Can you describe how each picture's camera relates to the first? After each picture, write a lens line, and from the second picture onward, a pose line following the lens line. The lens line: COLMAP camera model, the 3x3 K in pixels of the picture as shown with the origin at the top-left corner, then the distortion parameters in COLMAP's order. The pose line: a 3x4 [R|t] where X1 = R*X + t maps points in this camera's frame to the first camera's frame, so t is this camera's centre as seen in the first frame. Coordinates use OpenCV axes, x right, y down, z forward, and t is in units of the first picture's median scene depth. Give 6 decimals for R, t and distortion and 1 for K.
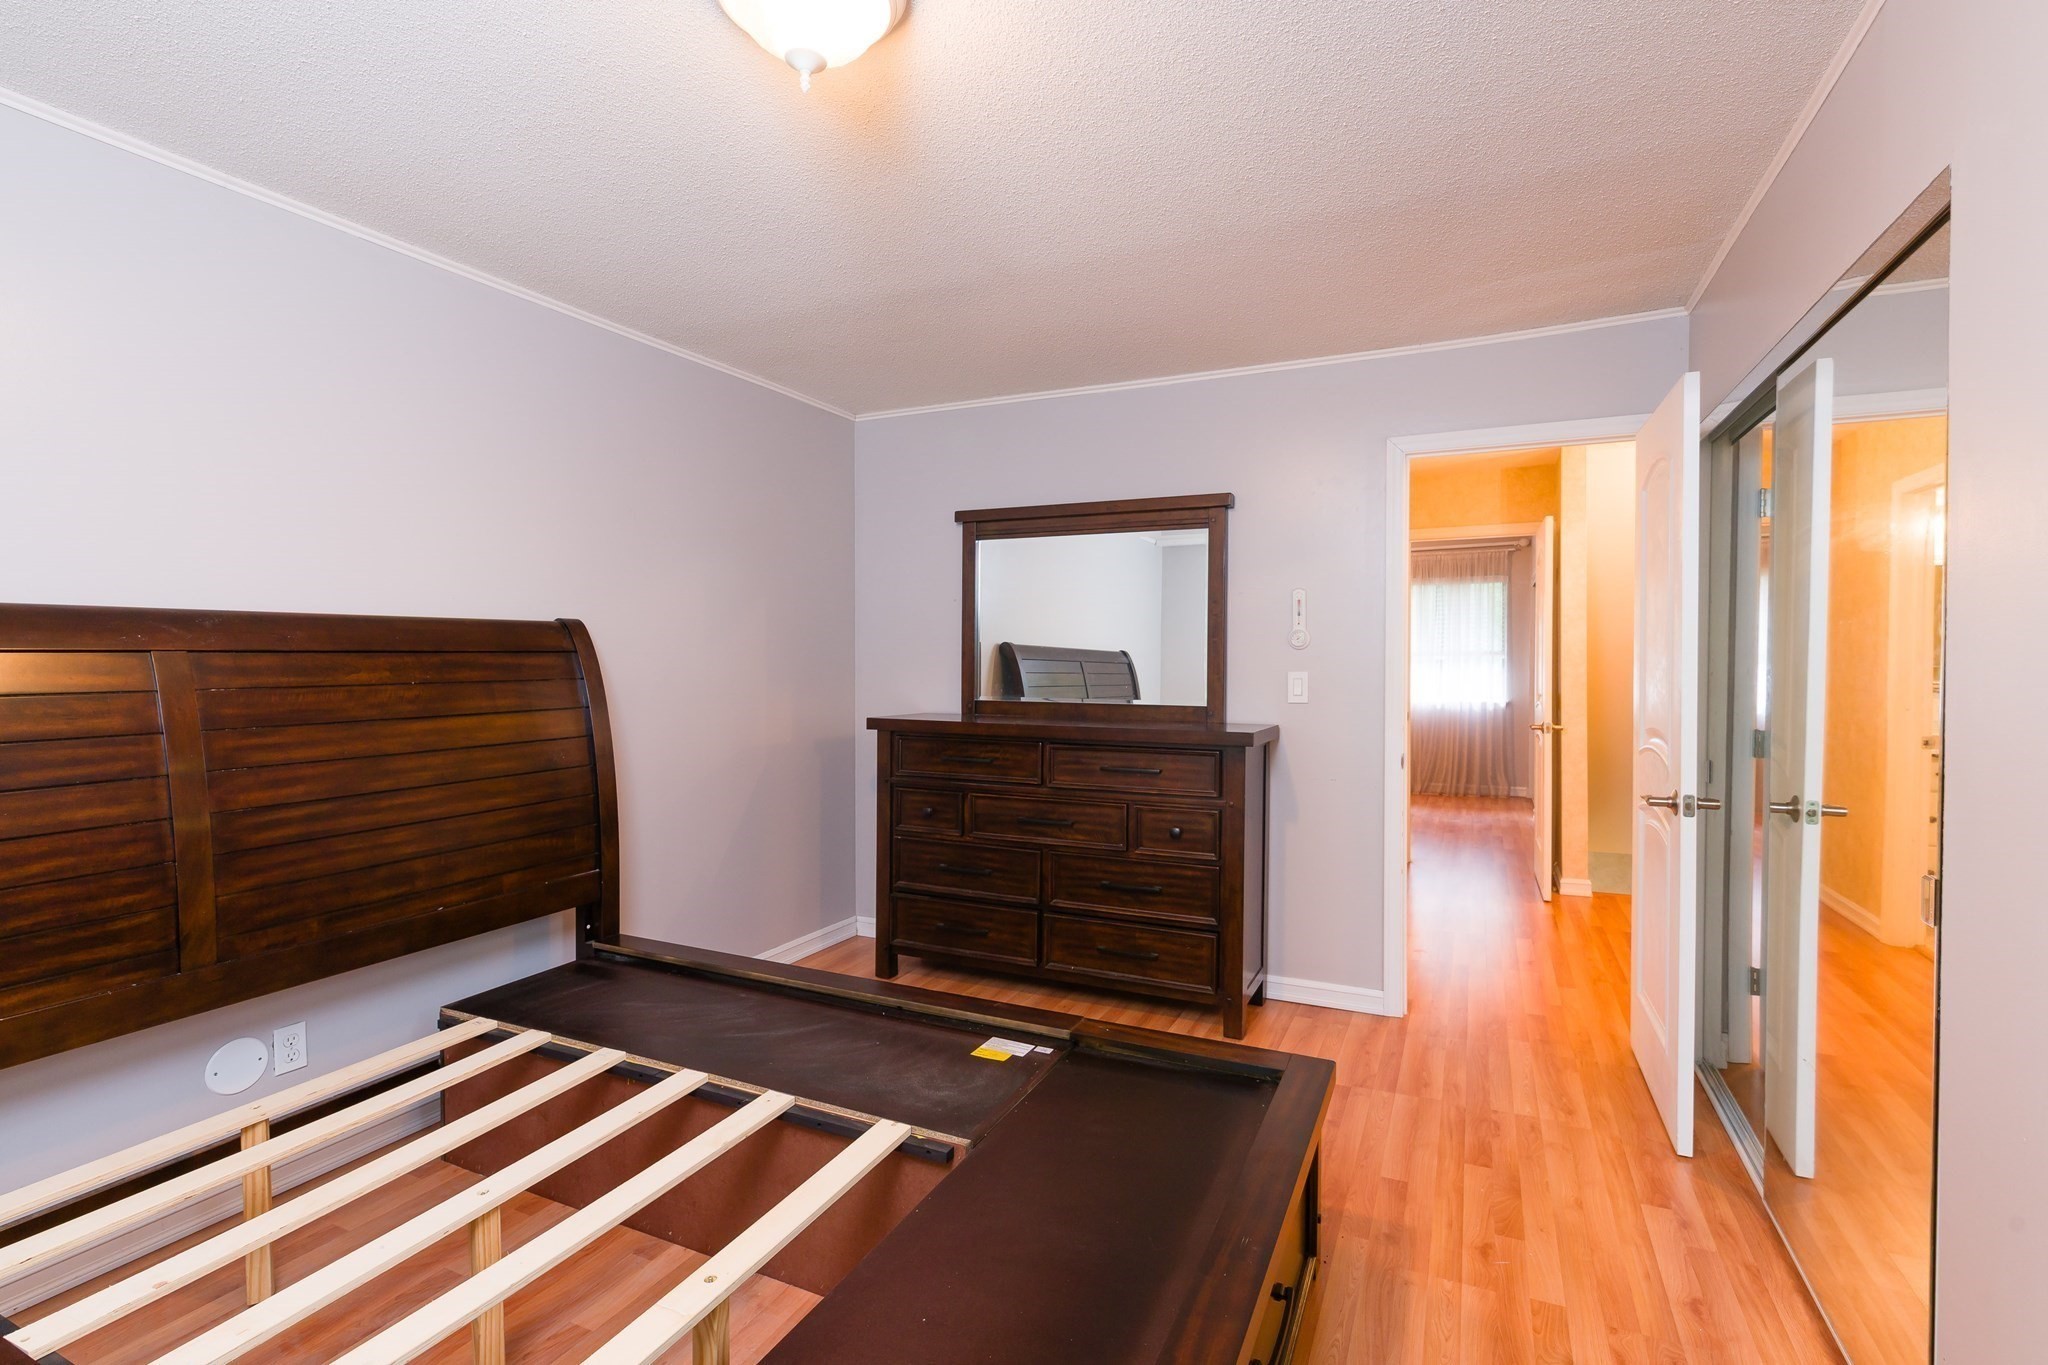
lens RADIAL K [[956.7, 0, 1032.9], [0, 956.7, 676.6], [0, 0, 1]] dist [-0.002073, 0.000003]
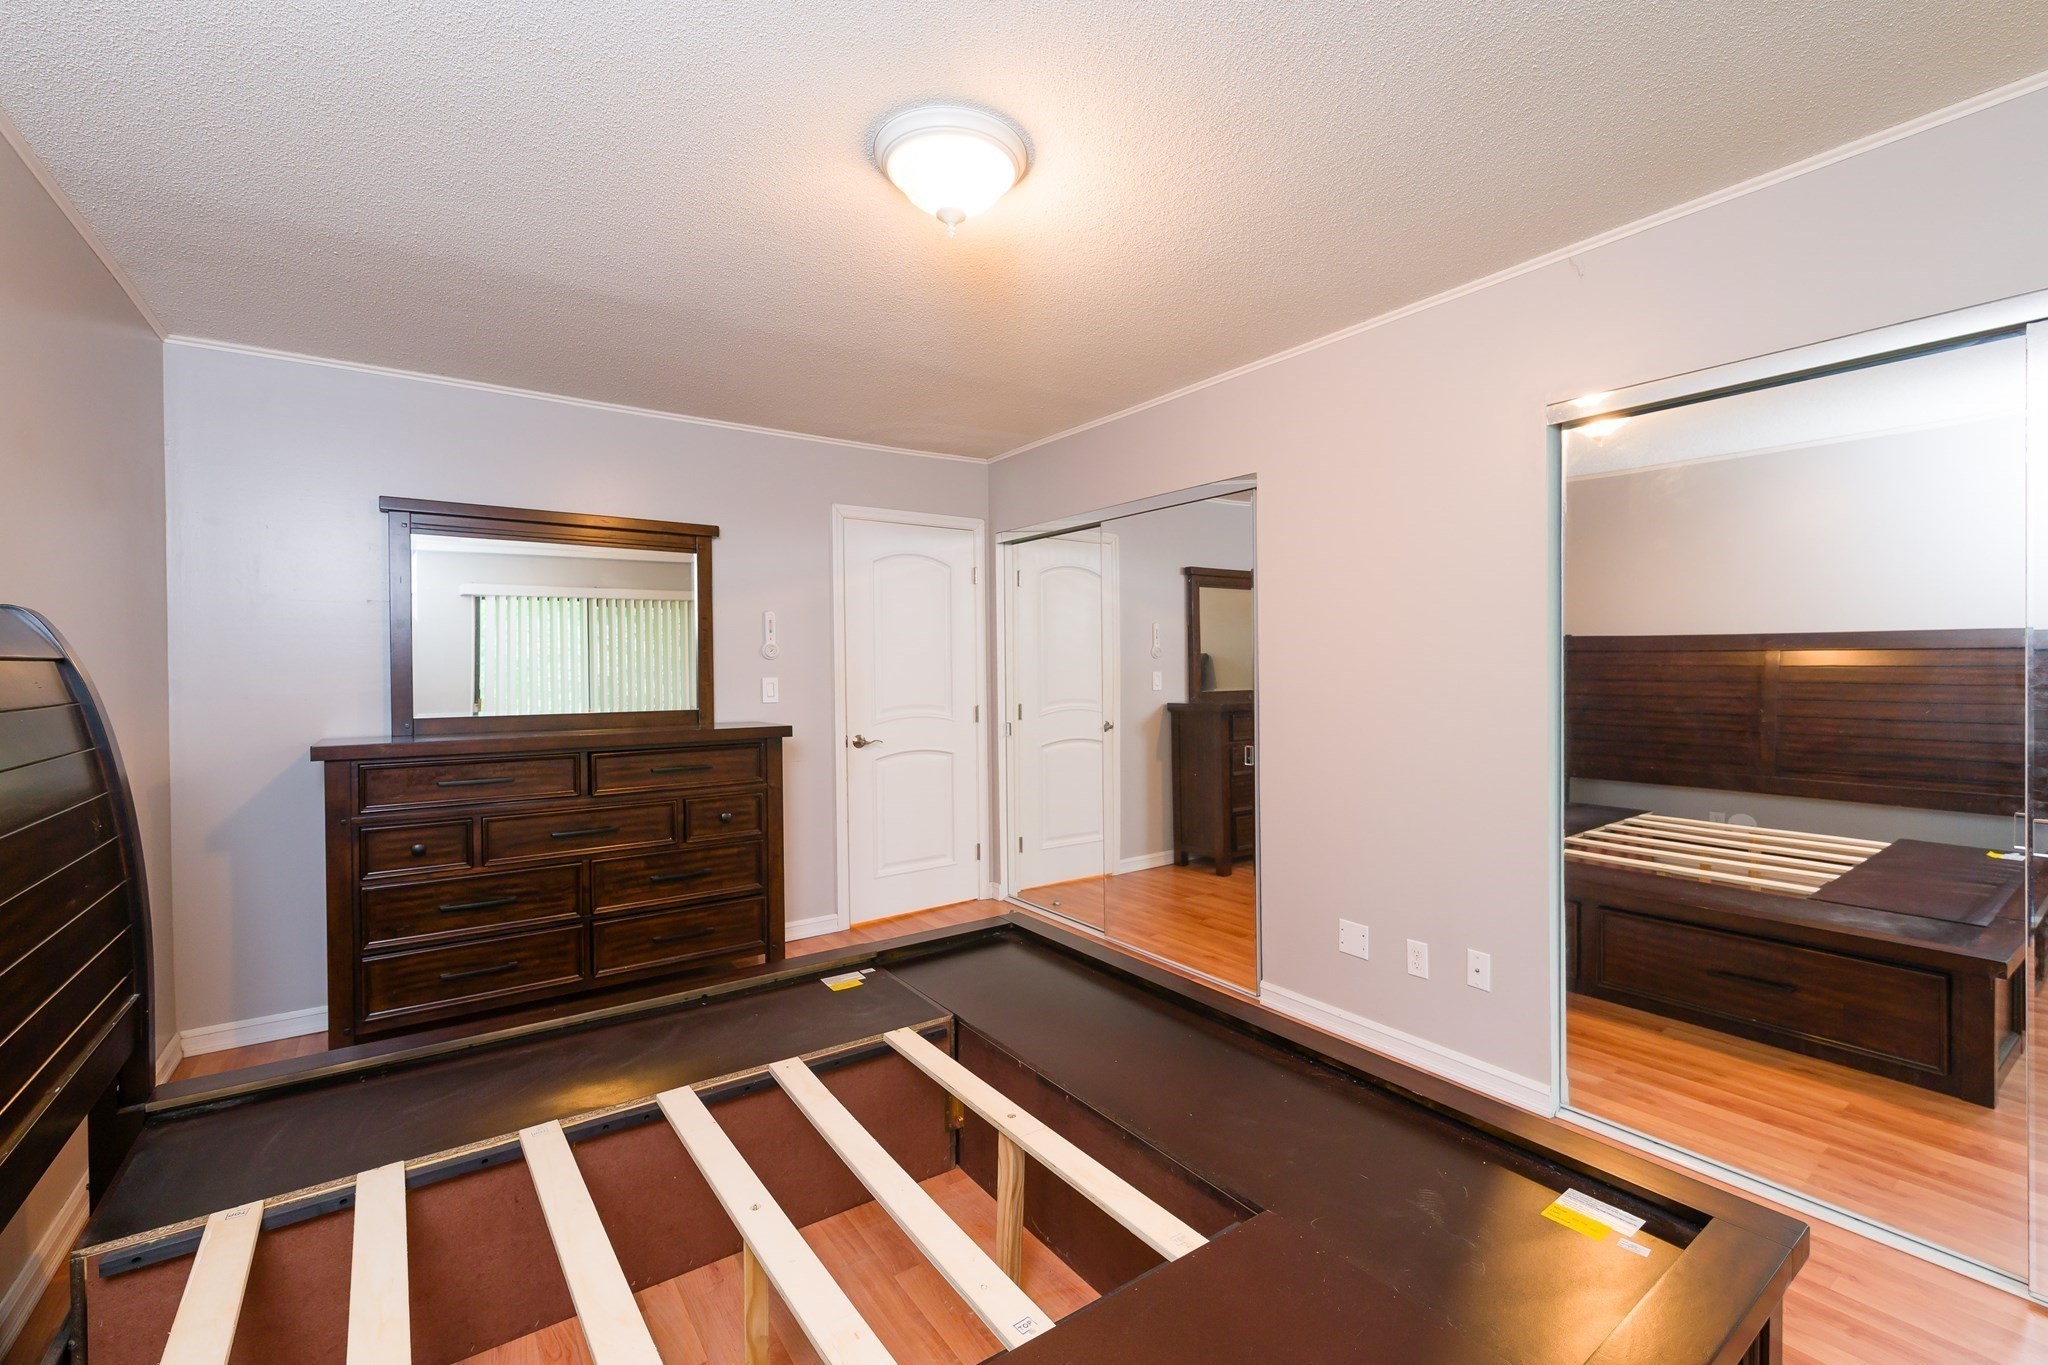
lens RADIAL K [[871.1, 0, 1036.2], [0, 871.1, 677.9], [0, 0, 1]] dist [0.002107, 0.000113]
pose [[0.487352, -0.014686, 0.873082, -0.571659], [0.031462, 0.999505, -0.000749, 0.007758], [-0.872639, 0.027834, 0.487572, 0.152749]]
